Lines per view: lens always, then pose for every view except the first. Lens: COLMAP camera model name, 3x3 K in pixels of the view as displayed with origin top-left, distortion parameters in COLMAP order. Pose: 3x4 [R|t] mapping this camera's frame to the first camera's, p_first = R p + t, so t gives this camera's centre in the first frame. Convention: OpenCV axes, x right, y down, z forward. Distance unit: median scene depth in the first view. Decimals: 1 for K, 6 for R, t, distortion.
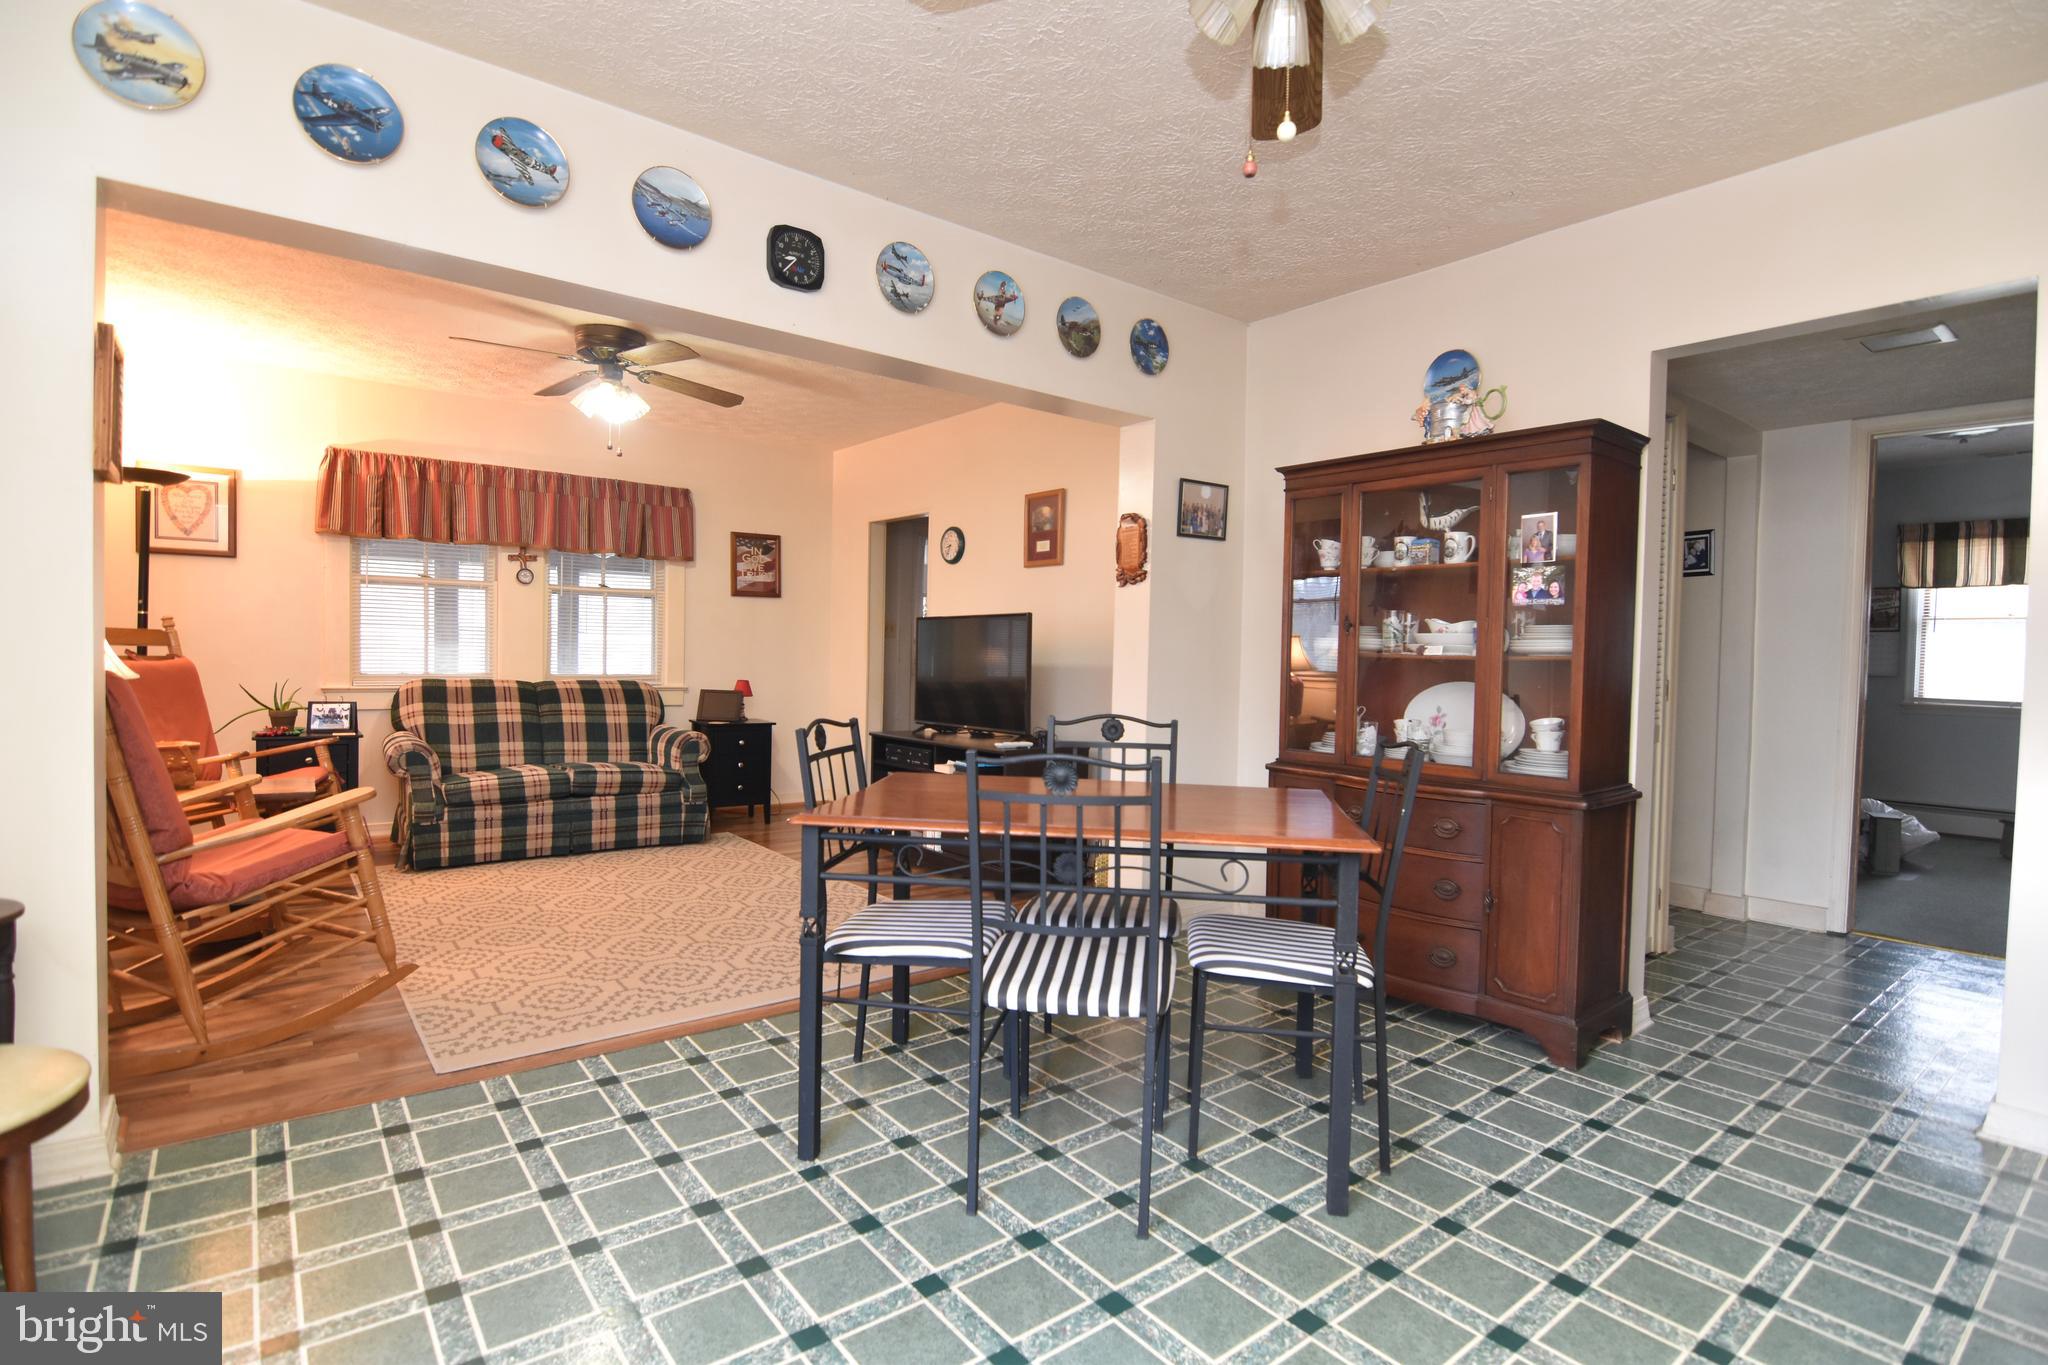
lens RADIAL K [[990.2, 0, 1034.0], [0, 990.2, 682.4], [0, 0, 1]] dist [-0.006710, -0.010325]
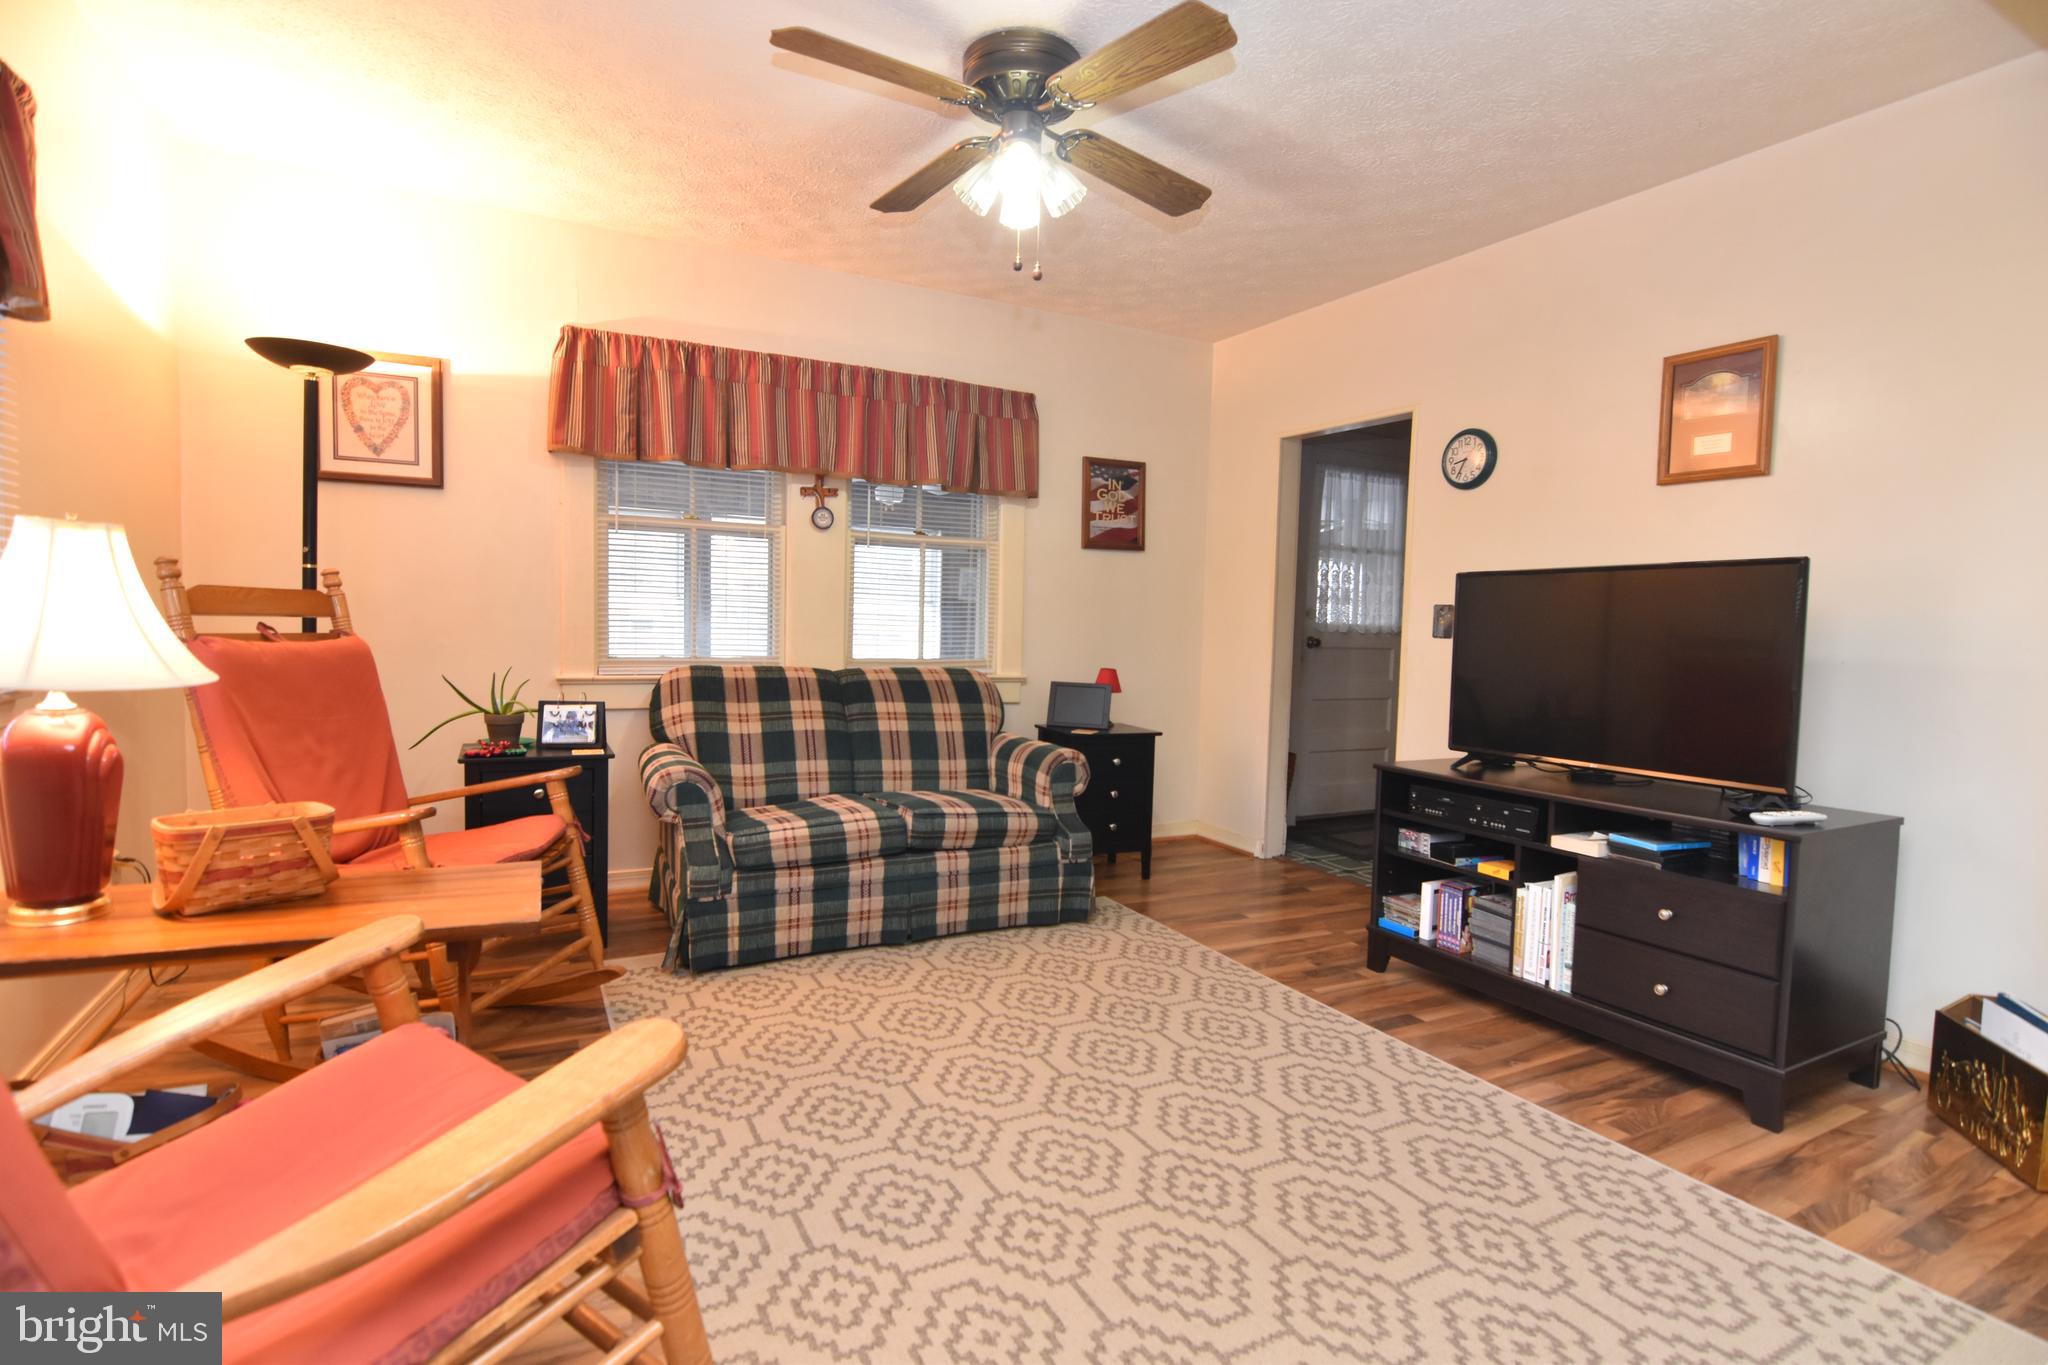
lens RADIAL K [[990.2, 0, 1034.0], [0, 990.2, 682.4], [0, 0, 1]] dist [-0.006710, -0.010325]
pose [[0.983375, 0.015132, -0.180952, -0.262867], [-0.010064, 0.999532, 0.028893, -0.014488], [0.181305, -0.026592, 0.983067, 0.369092]]
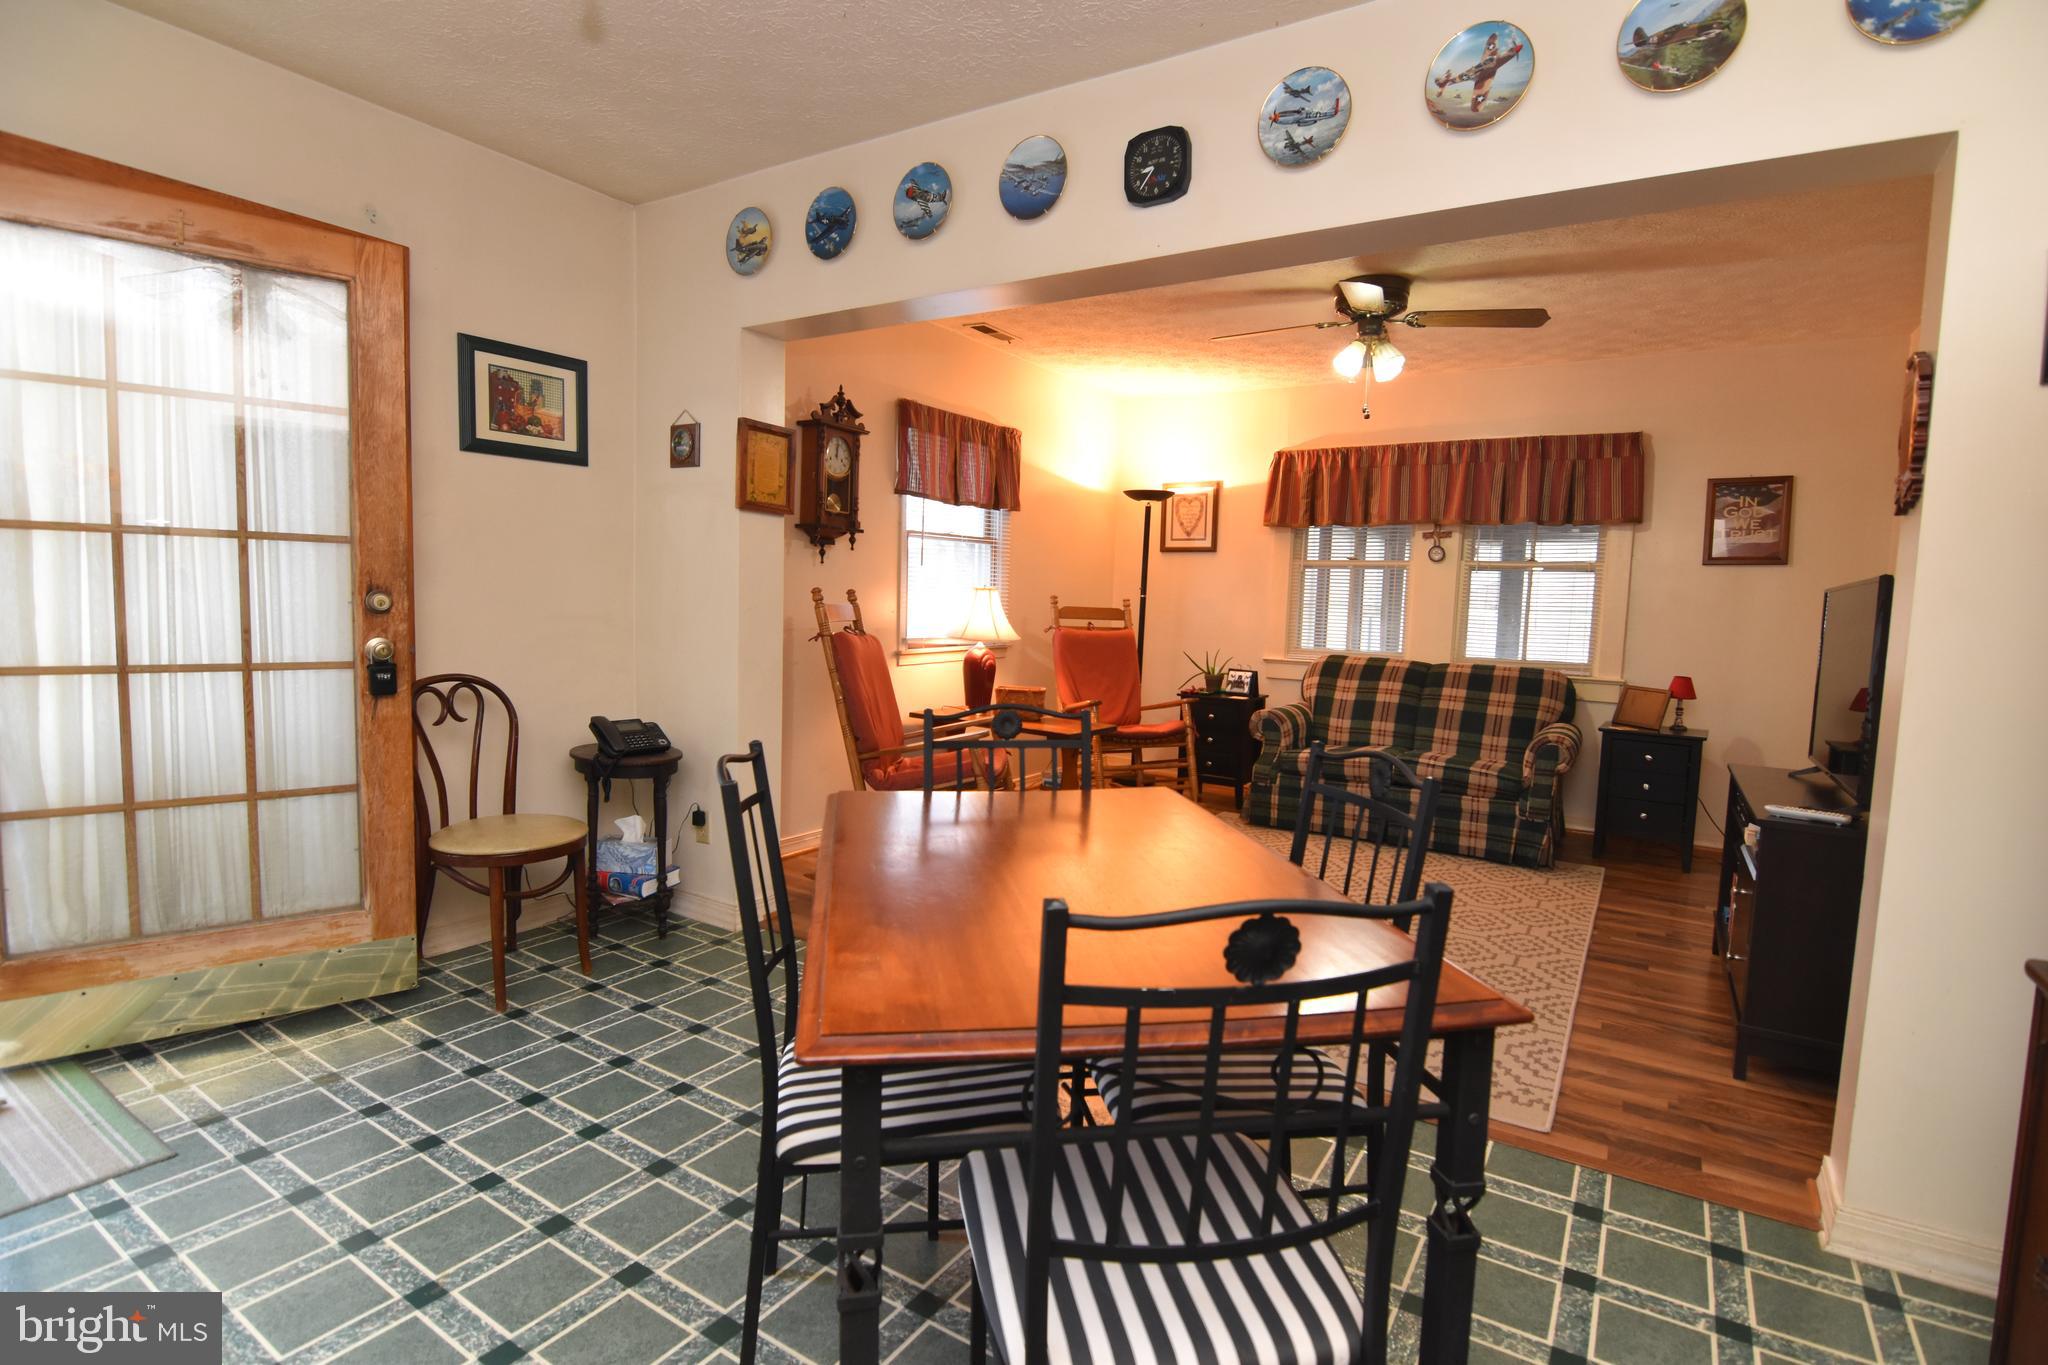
lens RADIAL K [[990.2, 0, 1034.0], [0, 990.2, 682.4], [0, 0, 1]] dist [-0.006710, -0.010325]
pose [[0.328029, 0.068566, -0.942176, 0.299036], [-0.052706, 0.997137, 0.054215, -0.015258], [0.943196, 0.031874, 0.330703, 0.343344]]
